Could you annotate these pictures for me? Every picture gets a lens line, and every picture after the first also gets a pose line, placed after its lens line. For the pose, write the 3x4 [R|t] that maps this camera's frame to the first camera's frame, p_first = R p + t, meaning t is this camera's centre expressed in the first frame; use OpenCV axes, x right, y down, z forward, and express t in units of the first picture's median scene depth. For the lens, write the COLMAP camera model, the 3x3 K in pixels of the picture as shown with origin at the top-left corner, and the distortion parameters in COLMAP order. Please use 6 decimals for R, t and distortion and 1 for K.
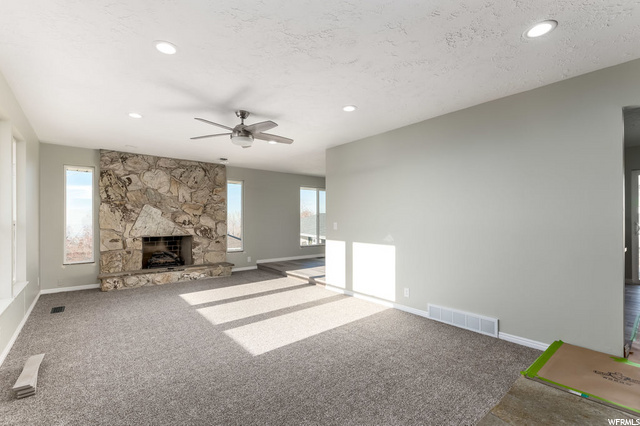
lens RADIAL K [[289.4, 0, 322.1], [0, 289.4, 219.3], [0, 0, 1]] dist [0.000122, 0.000058]
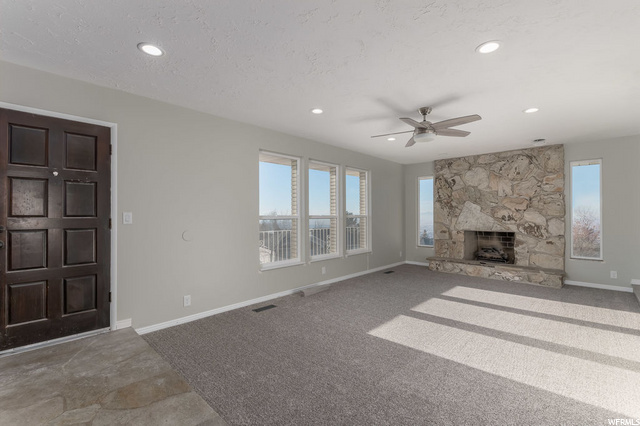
lens RADIAL K [[286.1, 0, 320.0], [0, 286.1, 213.0], [0, 0, 1]] dist [0.000386, -0.000115]
pose [[0.105424, -0.005764, -0.994411, 0.406744], [0.001279, 0.999983, -0.005661, -0.000603], [0.994427, -0.000675, 0.105430, 0.318996]]
